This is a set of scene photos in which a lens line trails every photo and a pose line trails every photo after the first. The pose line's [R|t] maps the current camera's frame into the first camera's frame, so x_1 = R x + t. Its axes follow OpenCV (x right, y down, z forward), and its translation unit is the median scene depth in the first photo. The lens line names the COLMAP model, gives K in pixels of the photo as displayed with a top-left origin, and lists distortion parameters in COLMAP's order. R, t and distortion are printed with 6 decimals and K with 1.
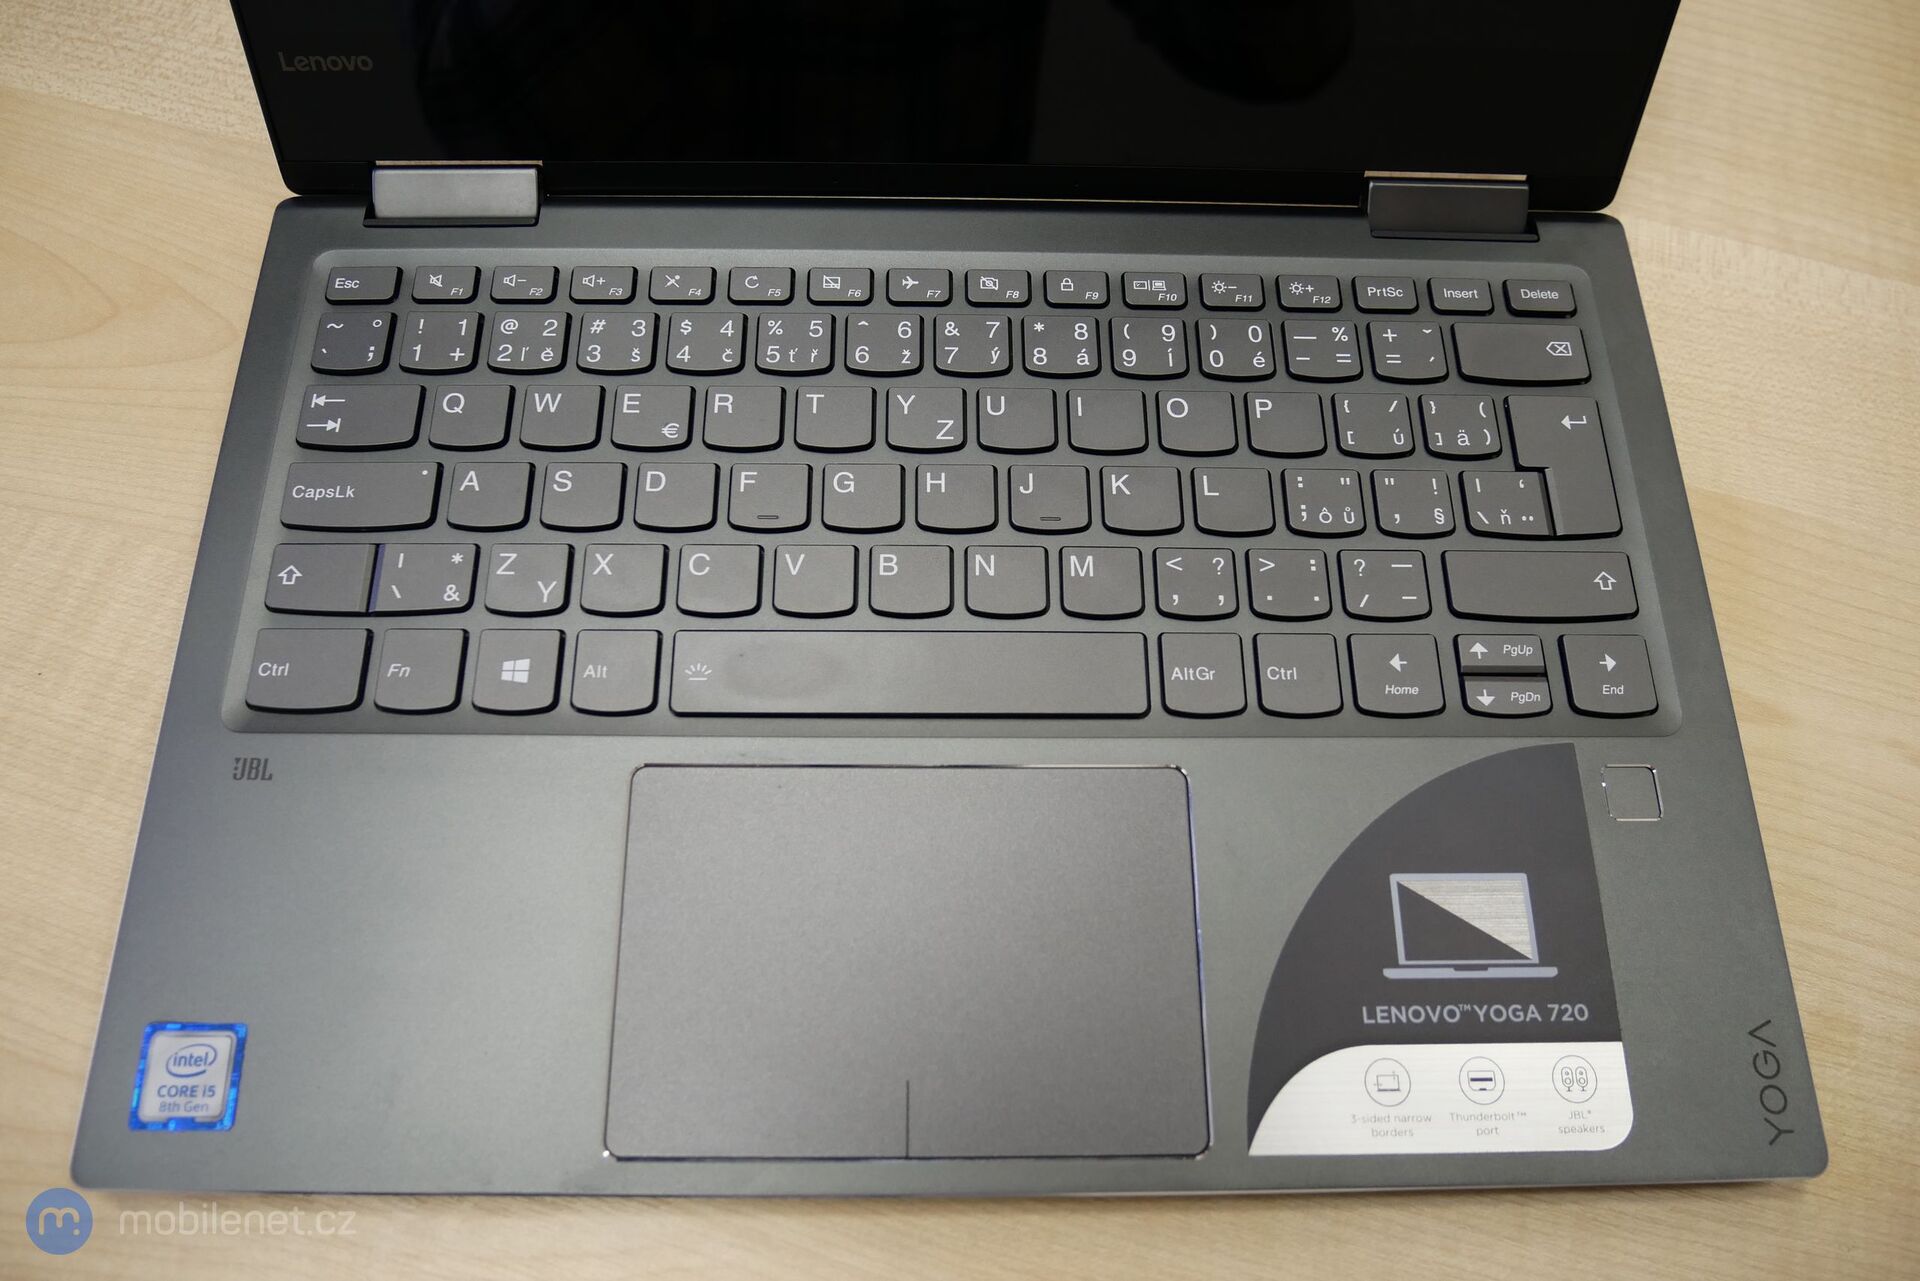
lens RADIAL K [[1389.4, 0, 960.0], [0, 1389.4, 640.5], [0, 0, 1]] dist [-0.074802, 0.036381]
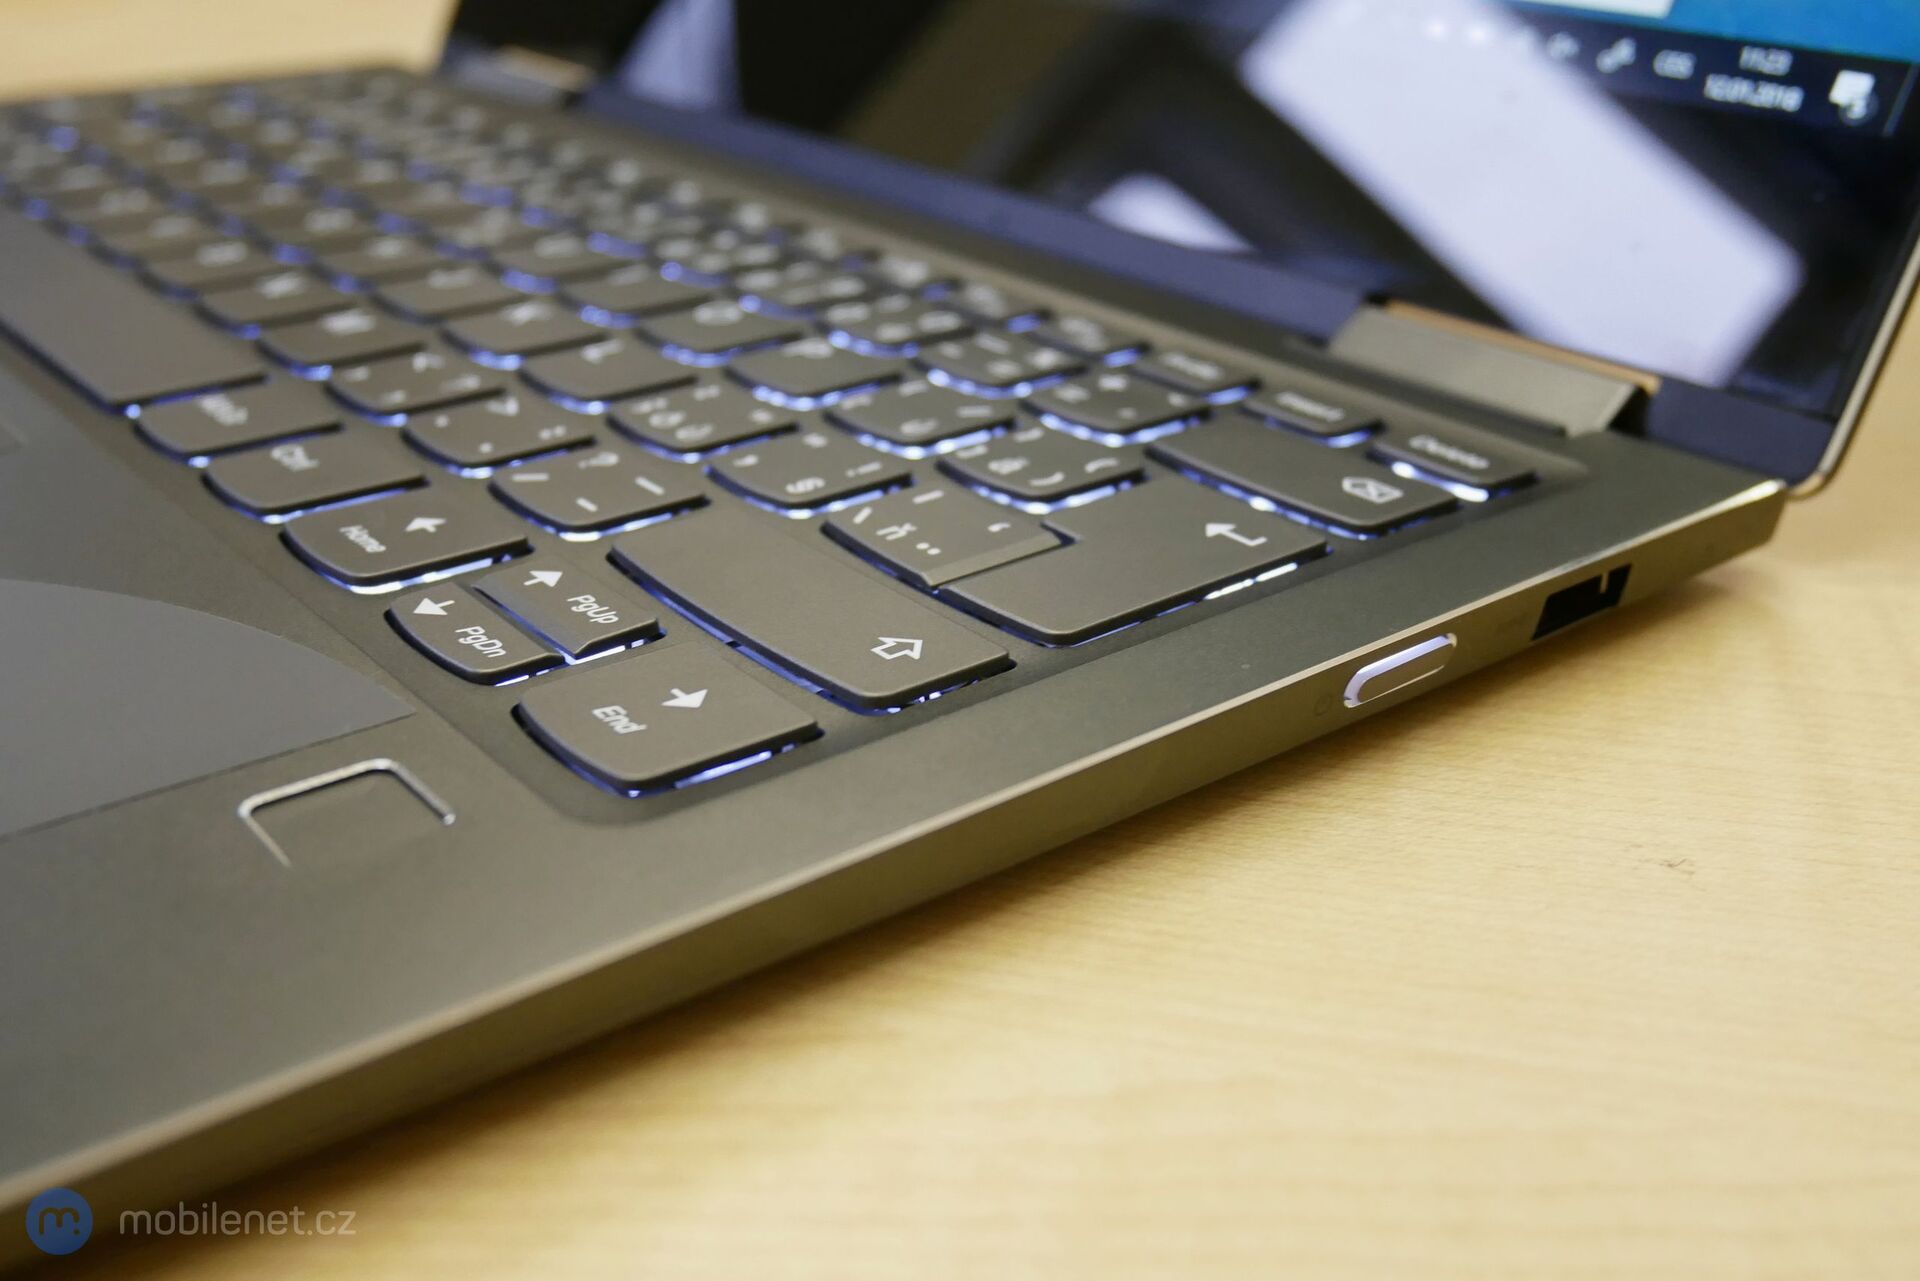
lens RADIAL K [[1986.7, 0, 960.0], [0, 1986.7, 640.5], [0, 0, 1]] dist [-0.000697, -0.011707]
pose [[0.626084, 0.312696, -0.714311, 0.908685], [-0.721344, 0.580139, -0.378288, 0.158958], [0.296111, 0.752104, 0.588777, 0.698557]]
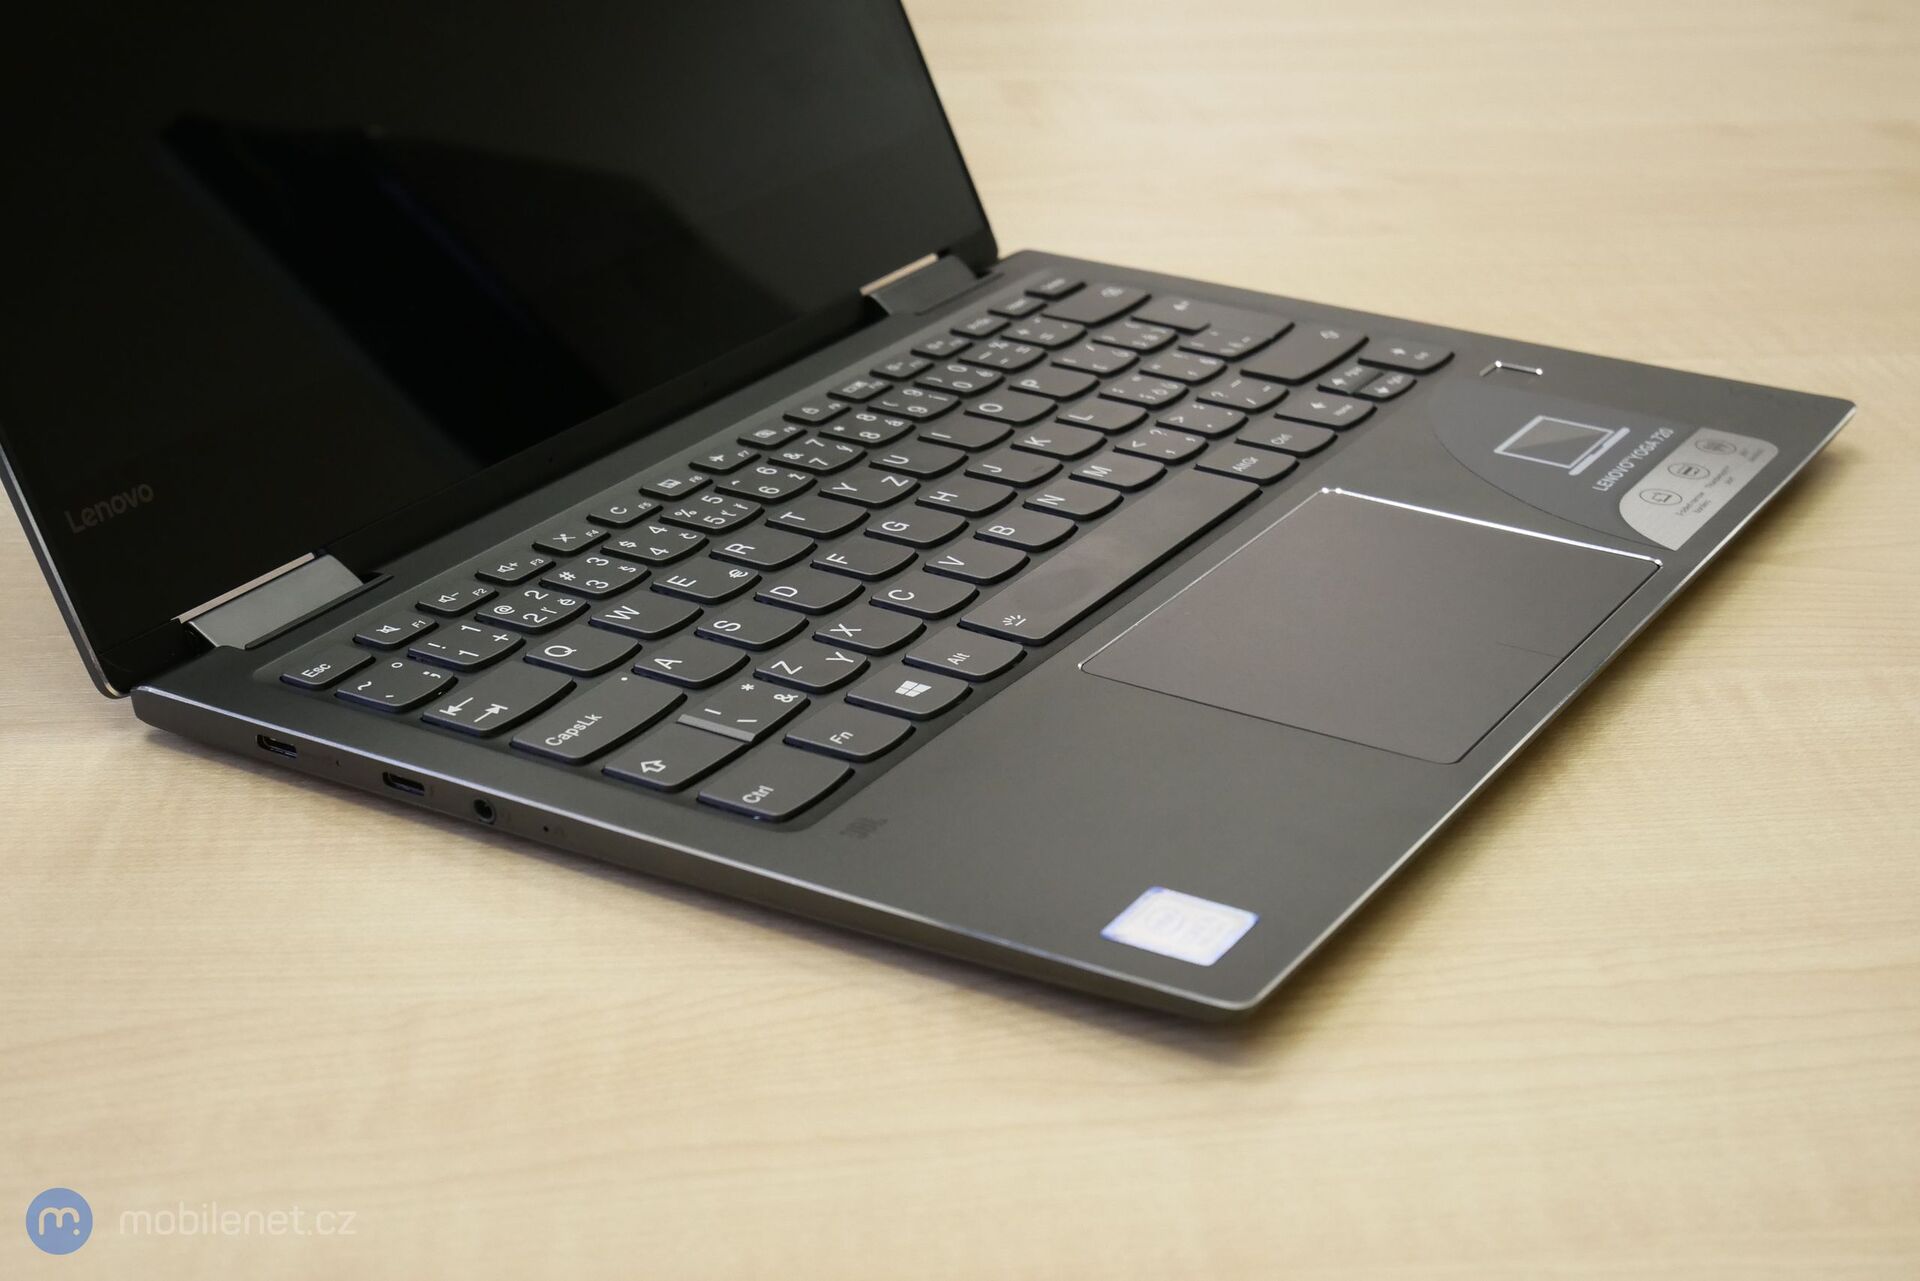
lens RADIAL K [[3265.4, 0, 960.0], [0, 3265.4, 640.5], [0, 0, 1]] dist [0.037610, -0.057175]
pose [[0.510726, -0.363082, 0.779314, -1.885594], [0.797647, 0.538345, -0.271926, 0.587141], [-0.320808, 0.760498, 0.564558, -0.211069]]
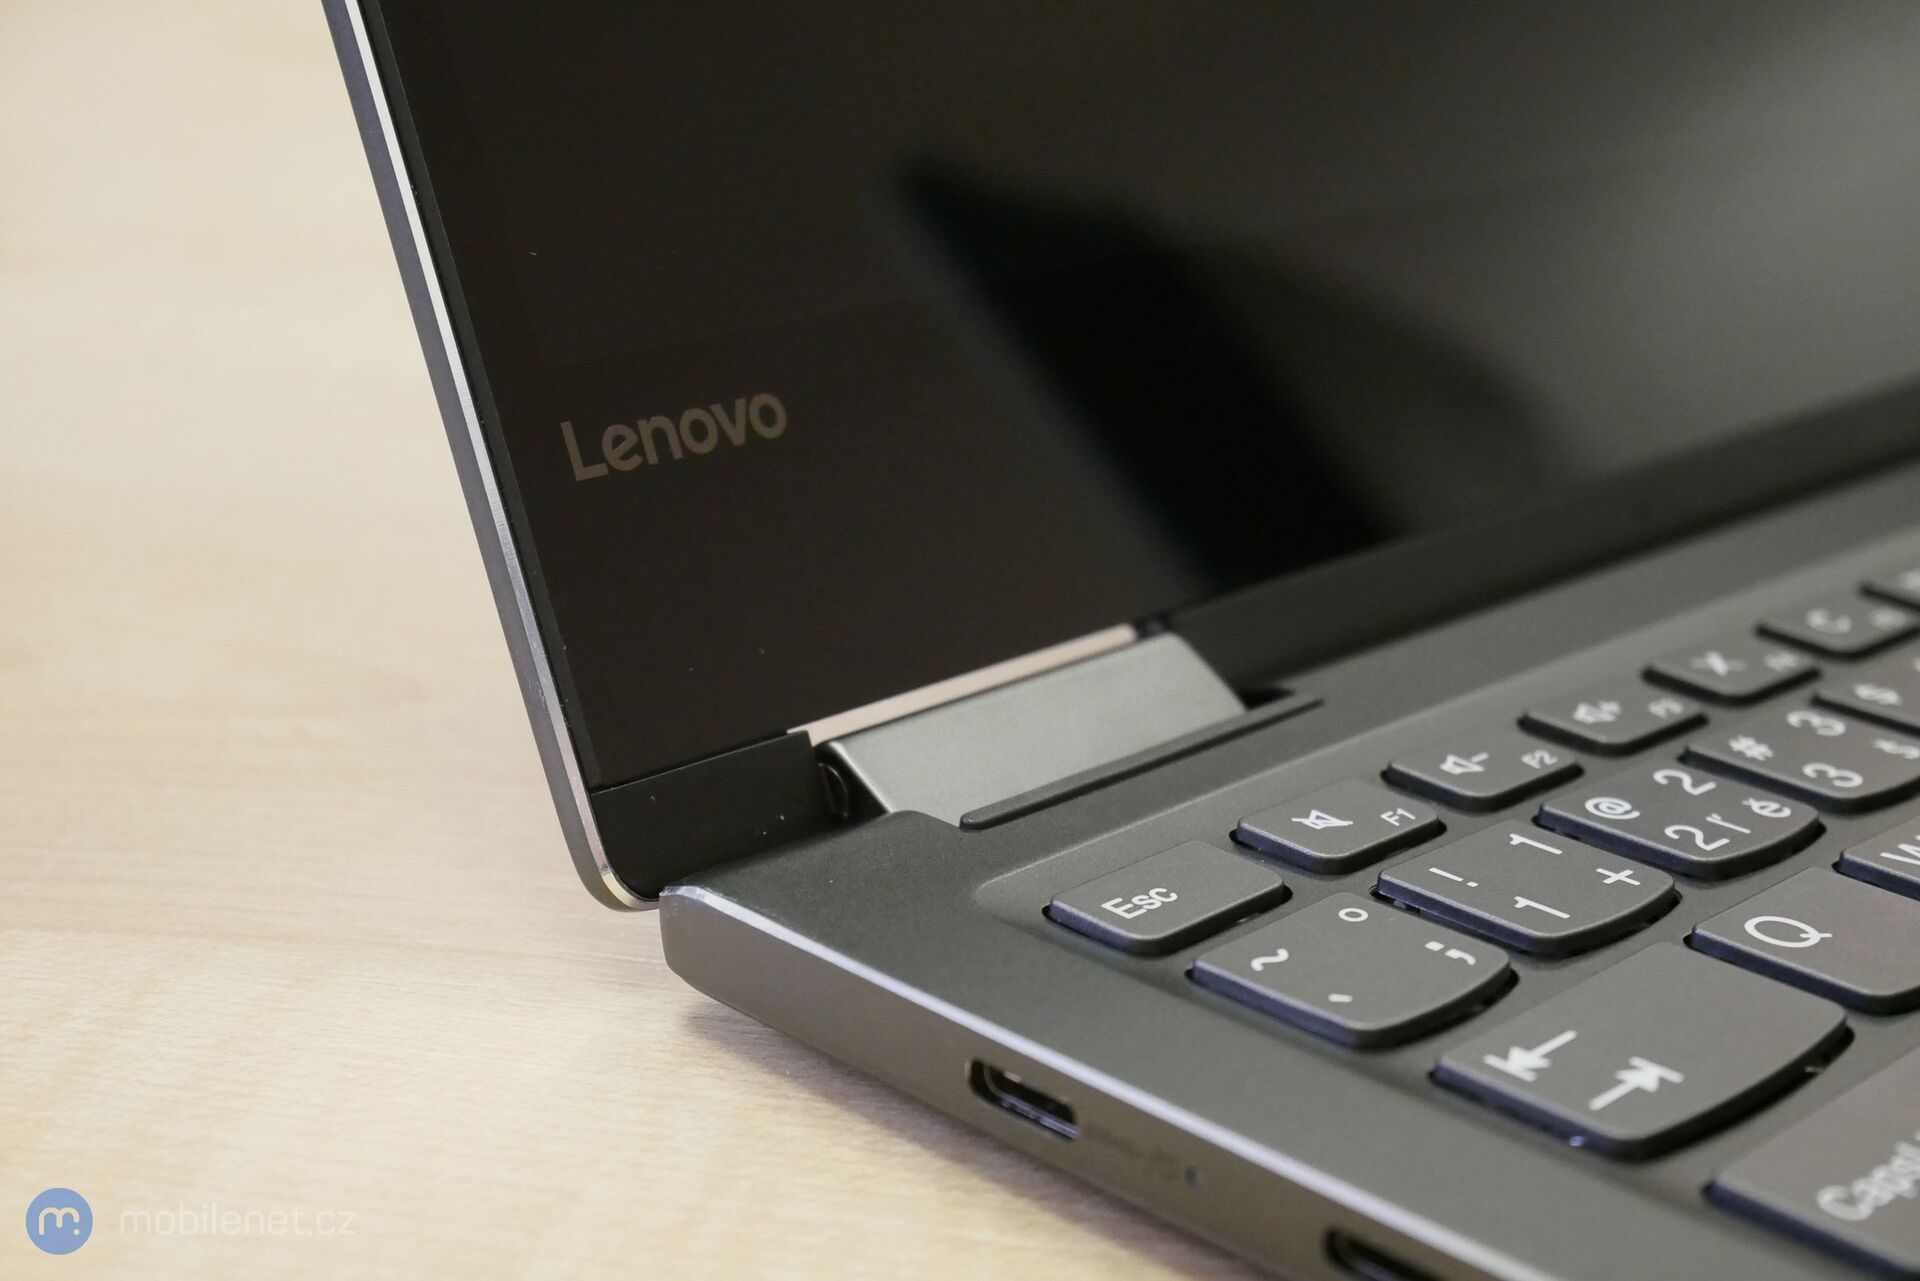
lens RADIAL K [[3265.4, 0, 960.0], [0, 3265.4, 640.5], [0, 0, 1]] dist [0.037610, -0.057175]
pose [[0.692226, -0.227927, 0.684743, -1.037435], [0.657454, 0.590458, -0.468096, 0.010183], [-0.297620, 0.774215, 0.558582, 0.630594]]
